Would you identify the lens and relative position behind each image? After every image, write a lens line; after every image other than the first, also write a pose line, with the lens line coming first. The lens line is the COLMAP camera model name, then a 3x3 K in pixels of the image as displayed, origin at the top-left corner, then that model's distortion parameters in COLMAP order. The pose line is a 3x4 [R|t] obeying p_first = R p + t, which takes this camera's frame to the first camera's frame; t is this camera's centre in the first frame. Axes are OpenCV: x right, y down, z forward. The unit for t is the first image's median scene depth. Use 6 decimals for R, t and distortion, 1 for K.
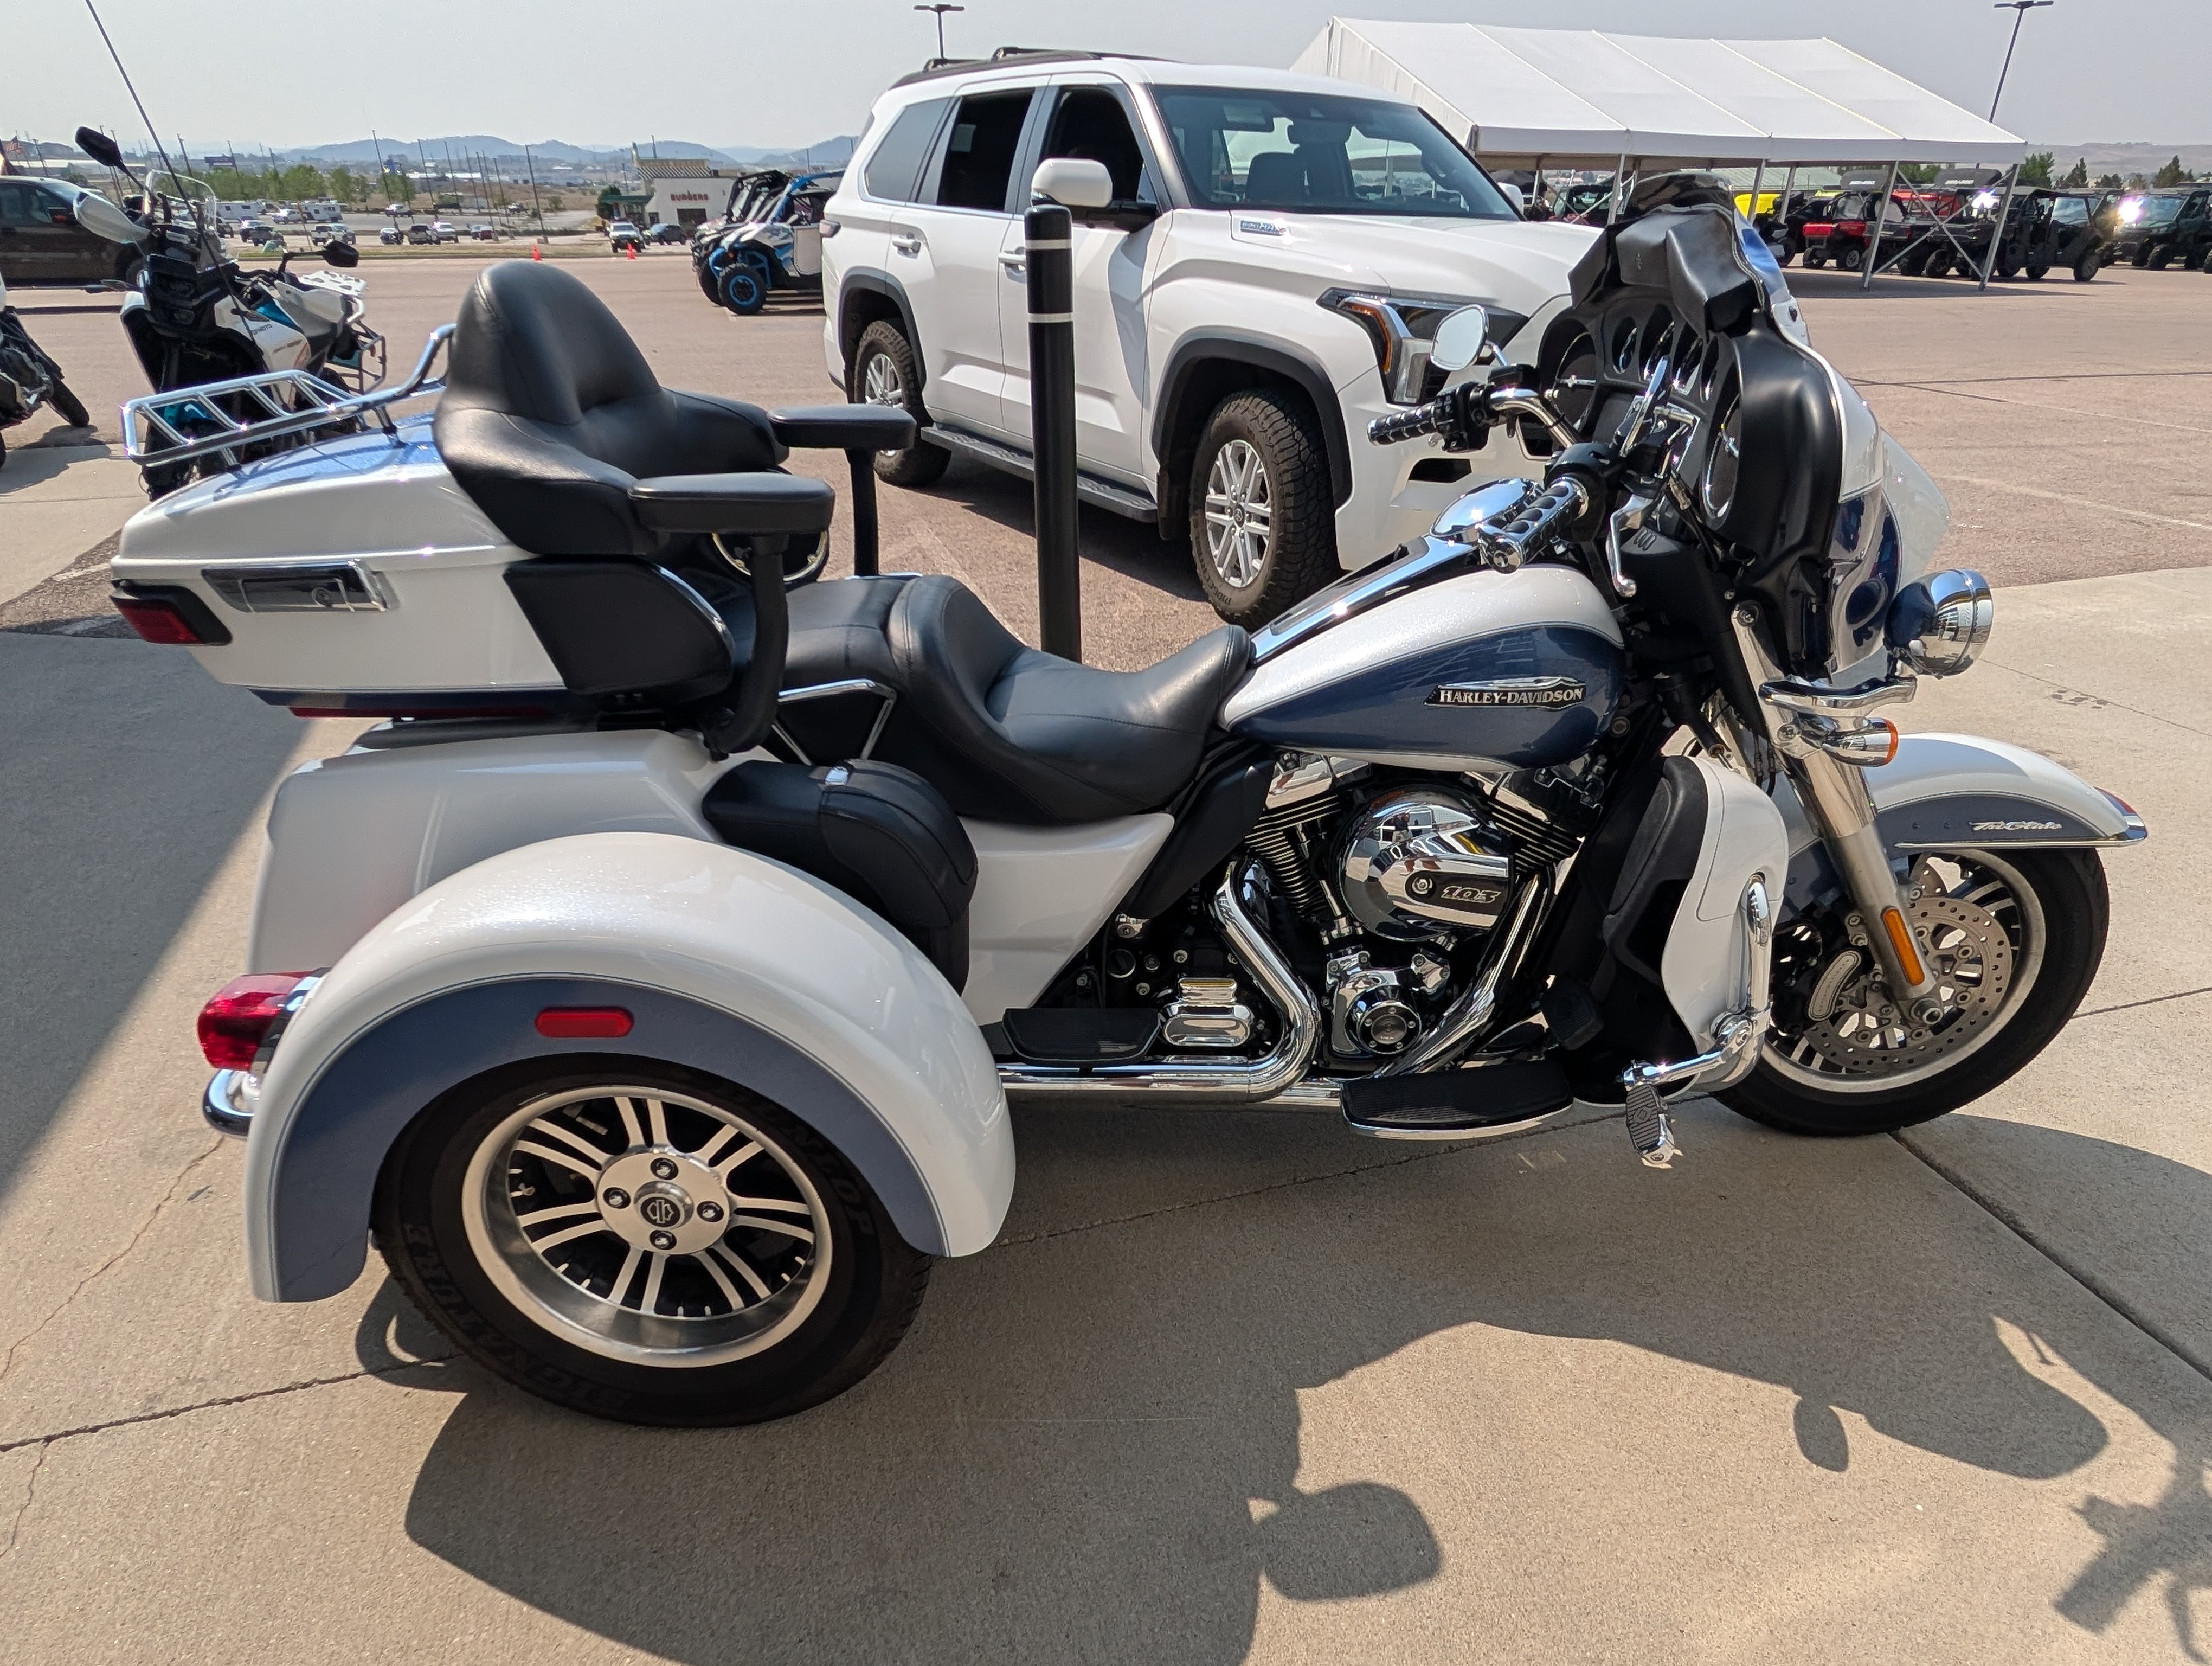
lens RADIAL K [[1308.9, 0, 1104.2], [0, 1308.9, 940.5], [0, 0, 1]] dist [-0.000945, -0.000871]
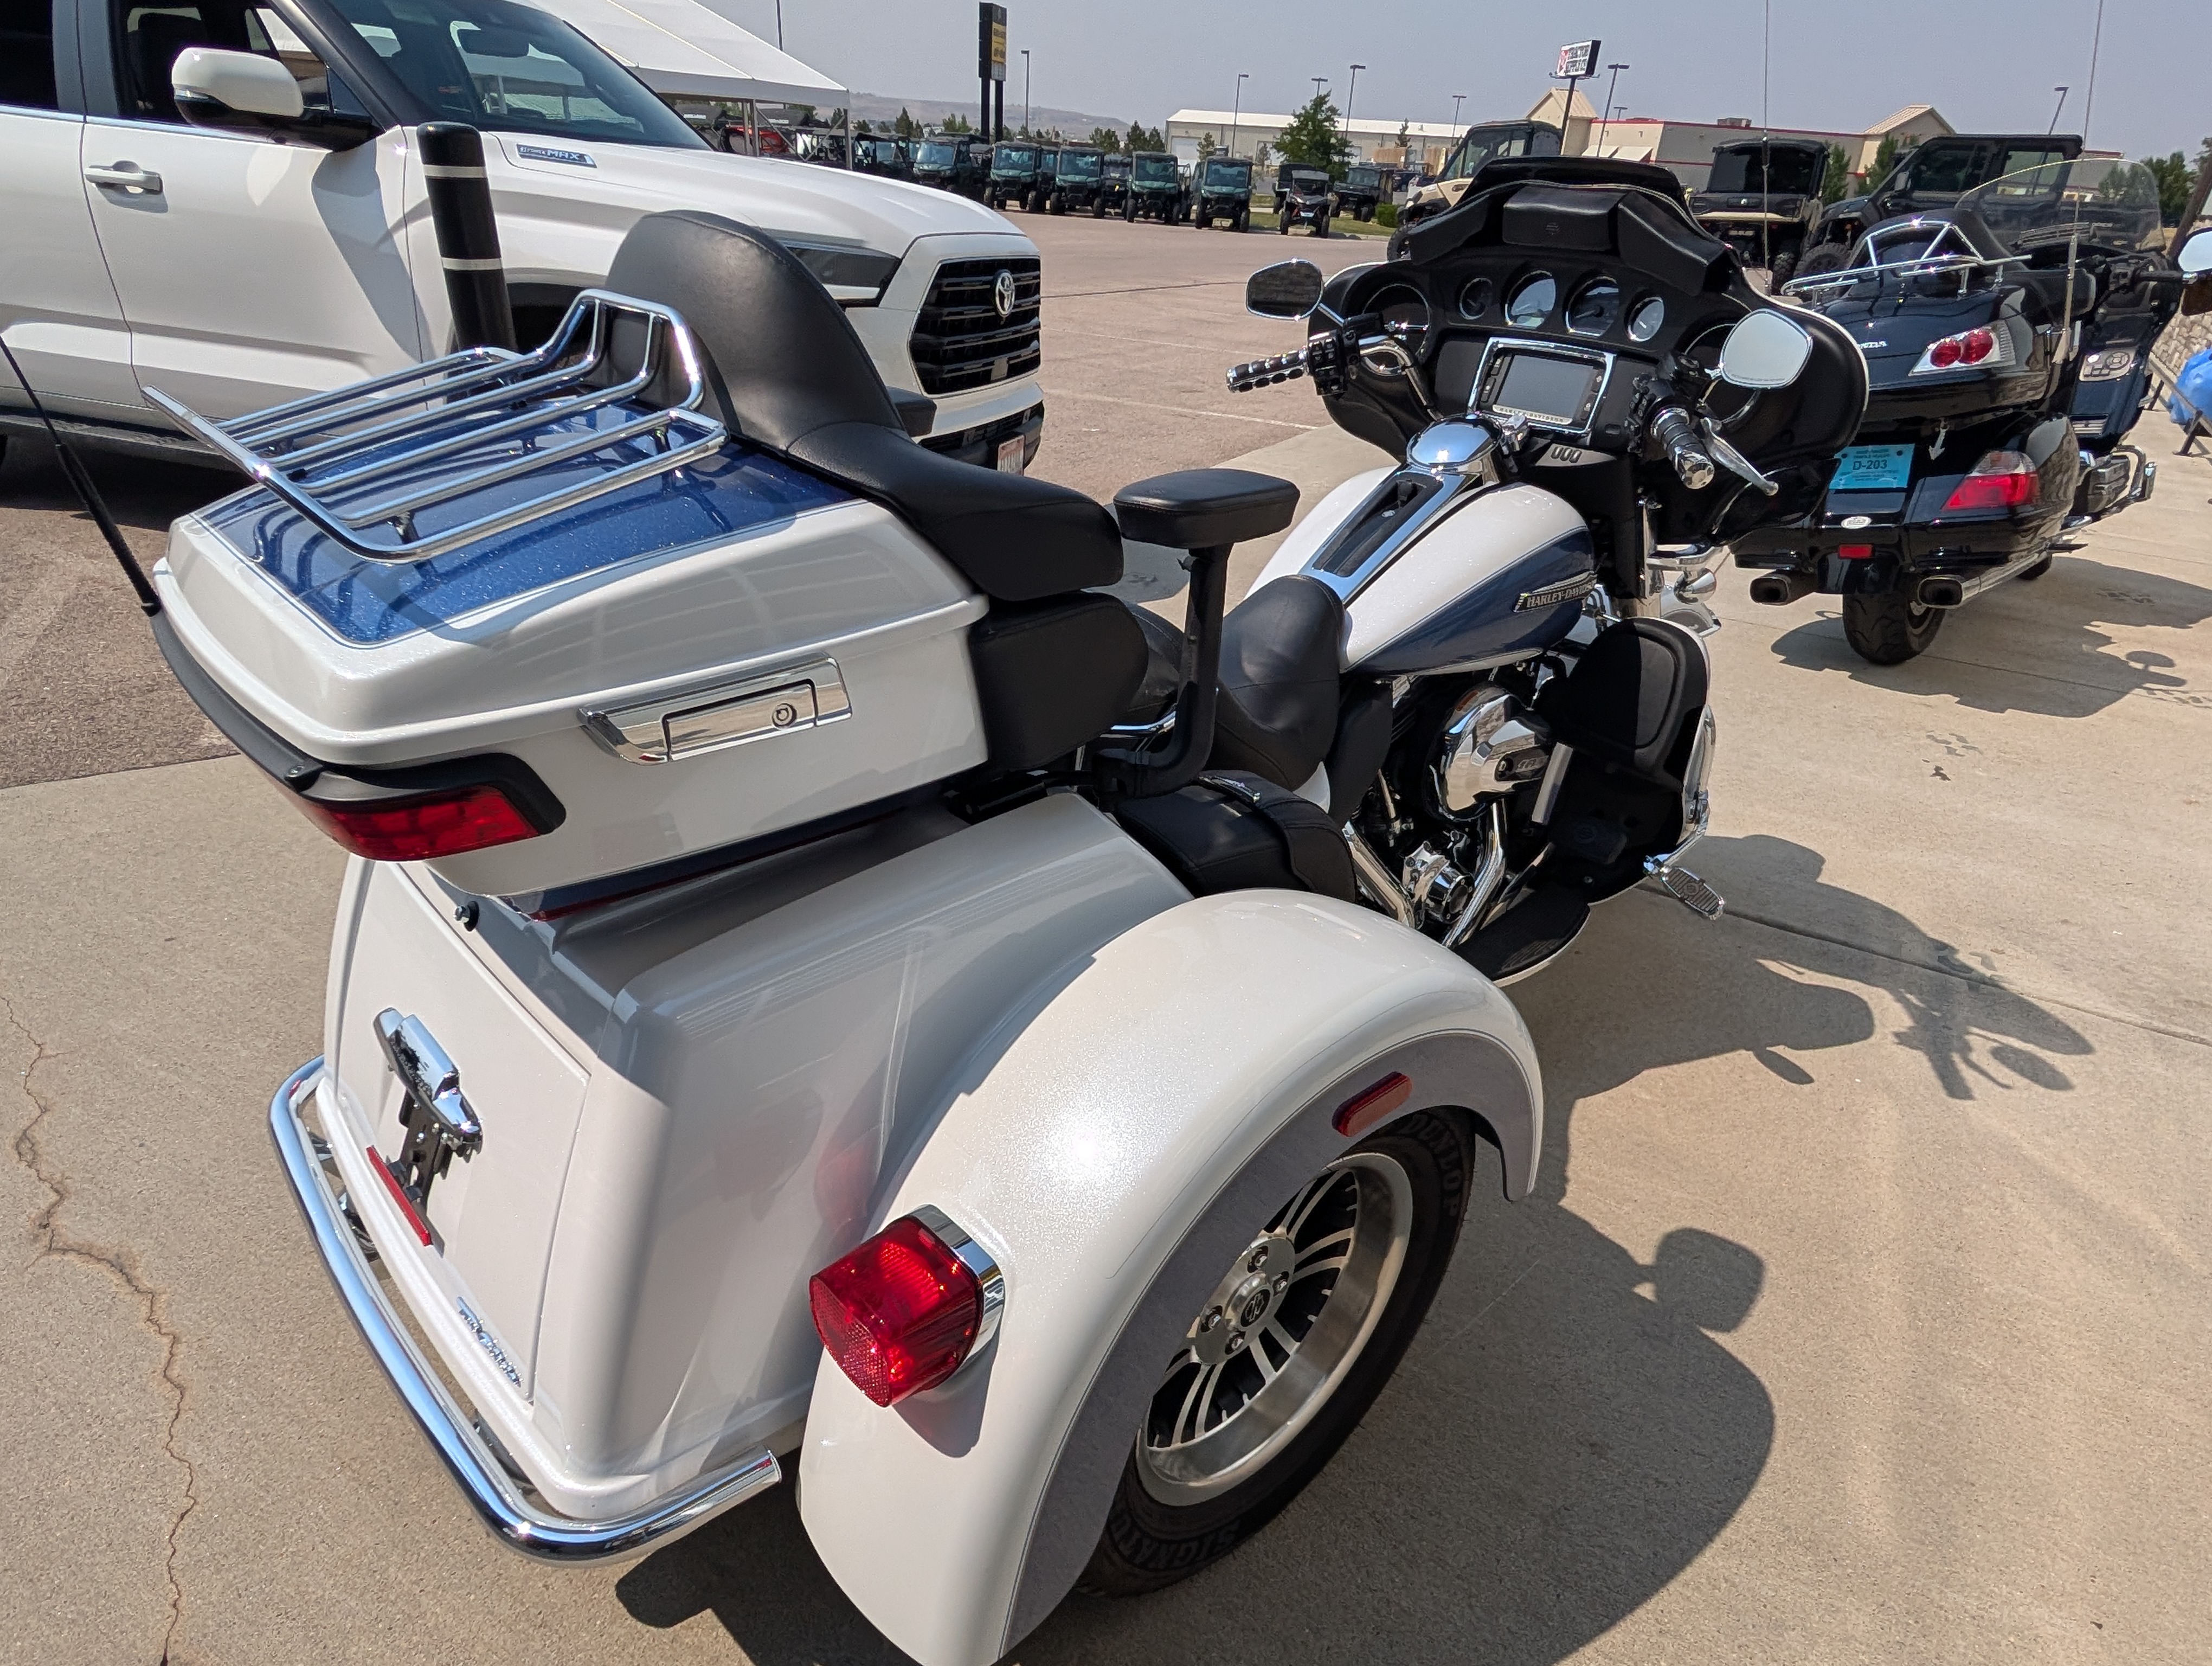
lens RADIAL K [[1308.9, 0, 1104.2], [0, 1308.9, 940.5], [0, 0, 1]] dist [-0.000945, -0.000871]
pose [[0.733156, -0.316939, 0.601691, -0.760941], [0.289974, 0.945991, 0.144968, -0.165222], [-0.615140, 0.068190, 0.785463, 0.298110]]
